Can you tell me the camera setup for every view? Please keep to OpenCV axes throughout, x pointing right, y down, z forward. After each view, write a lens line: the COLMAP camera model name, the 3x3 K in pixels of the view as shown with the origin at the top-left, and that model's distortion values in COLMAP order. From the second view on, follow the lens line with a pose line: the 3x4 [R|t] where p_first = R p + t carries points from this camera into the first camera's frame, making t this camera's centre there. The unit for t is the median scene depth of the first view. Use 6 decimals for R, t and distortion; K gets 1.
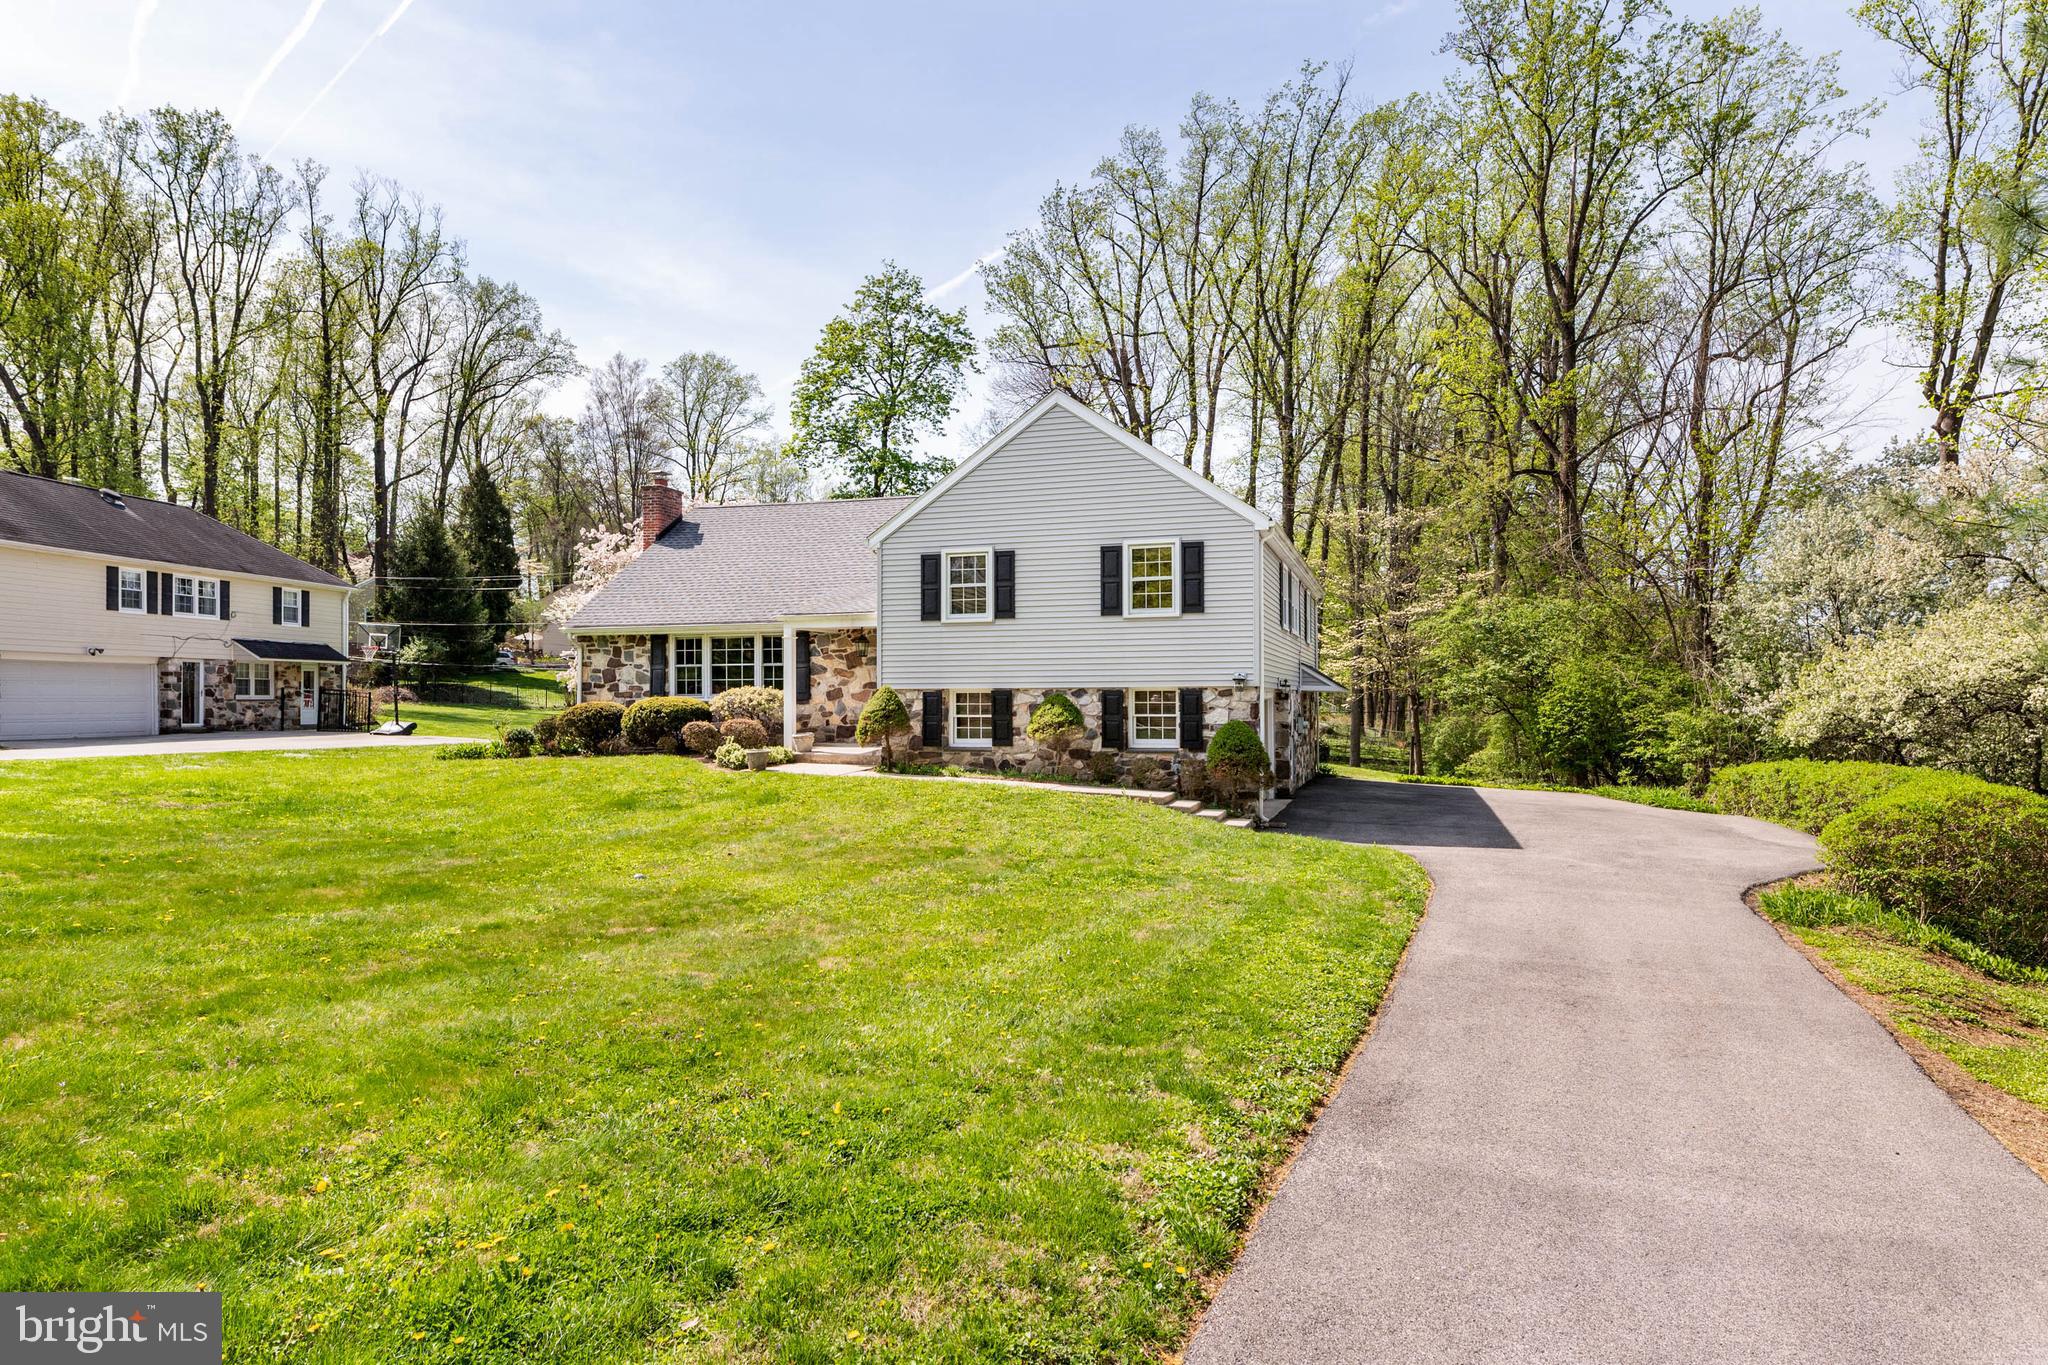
lens RADIAL K [[1254.6, 0, 1011.0], [0, 1254.6, 689.0], [0, 0, 1]] dist [0.013914, -0.011907]
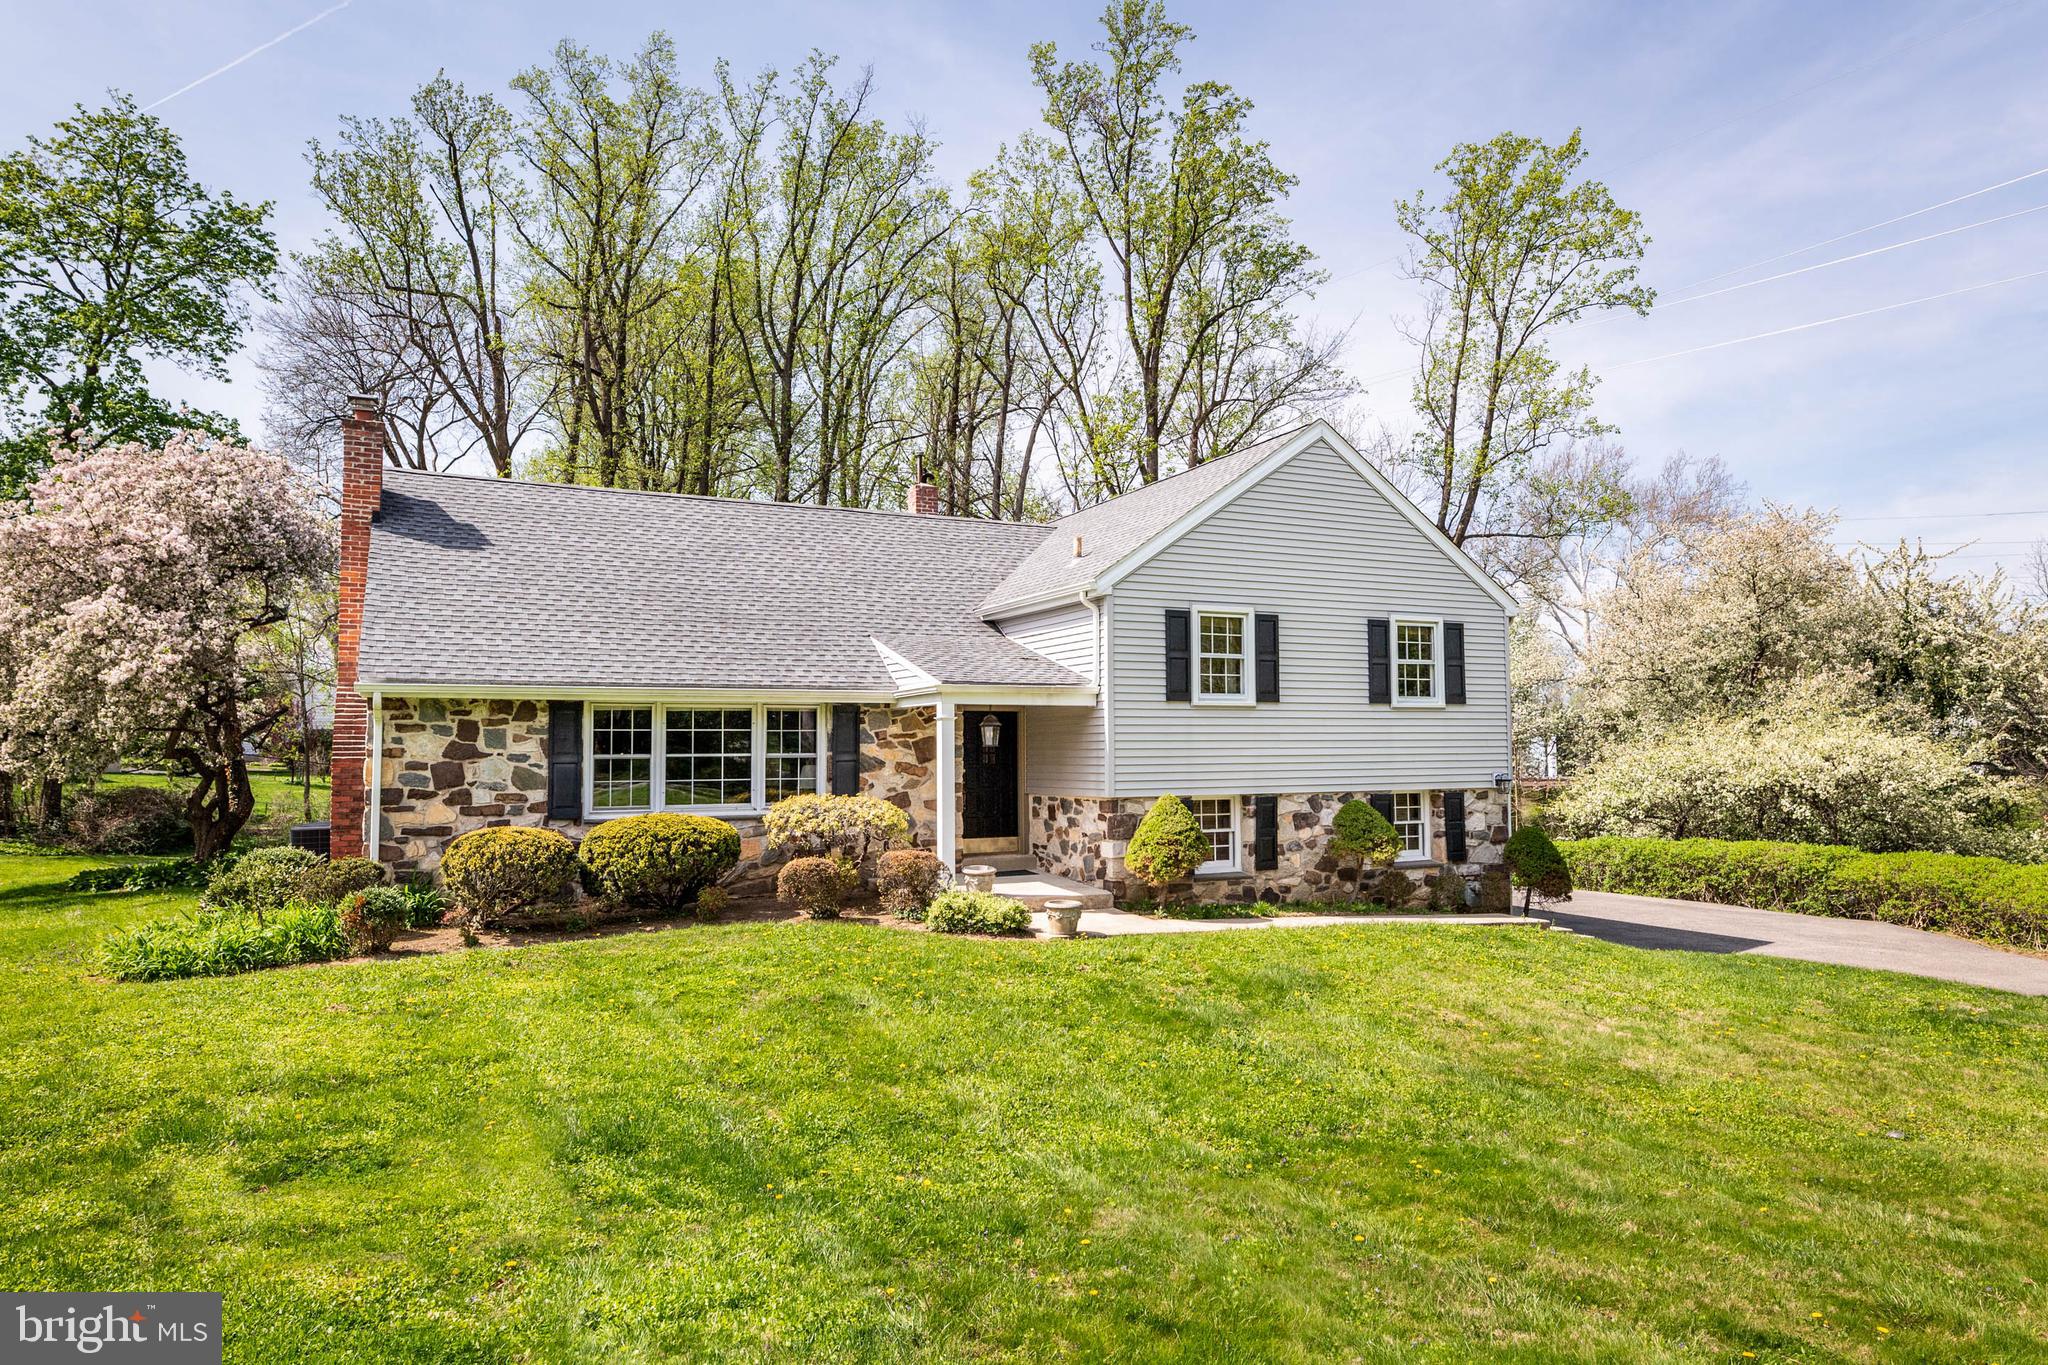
lens RADIAL K [[1337.9, 0, 1063.8], [0, 1337.9, 691.9], [0, 0, 1]] dist [0.002374, -0.002691]
pose [[0.699494, 0.029240, 0.714040, -0.544356], [-0.003394, 0.999287, -0.037597, -0.025334], [-0.714630, 0.023875, 0.699095, 0.416797]]
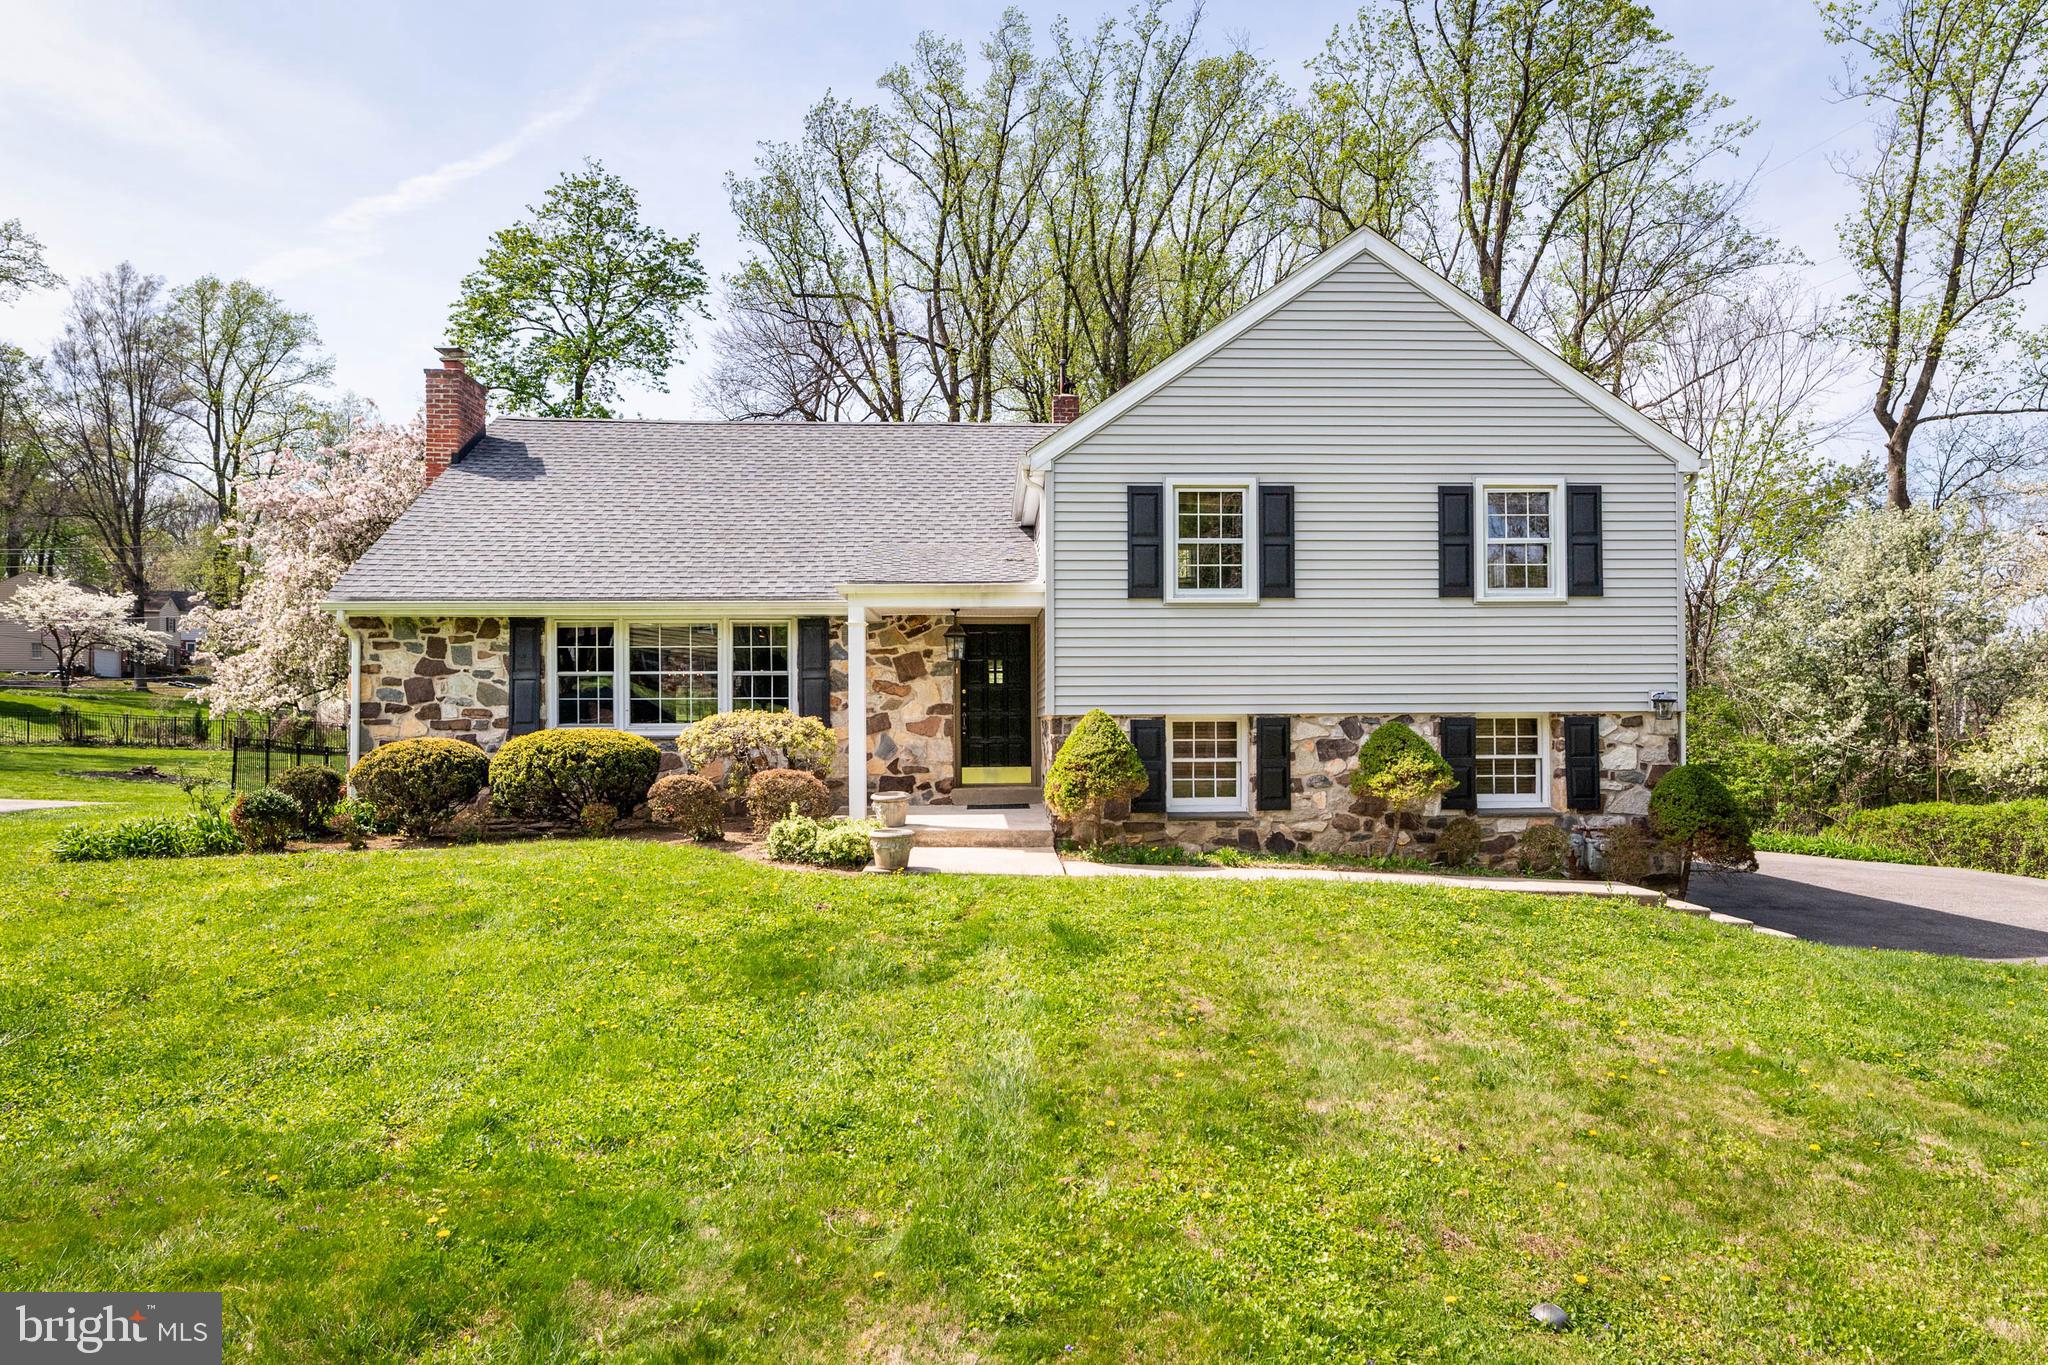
lens RADIAL K [[1254.6, 0, 1050.3], [0, 1254.6, 732.3], [0, 0, 1]] dist [0.013914, -0.011907]
pose [[0.931379, -0.005020, 0.364017, -0.263329], [-0.000763, 0.999876, 0.015740, -0.001039], [-0.364051, -0.014938, 0.931259, 0.383800]]
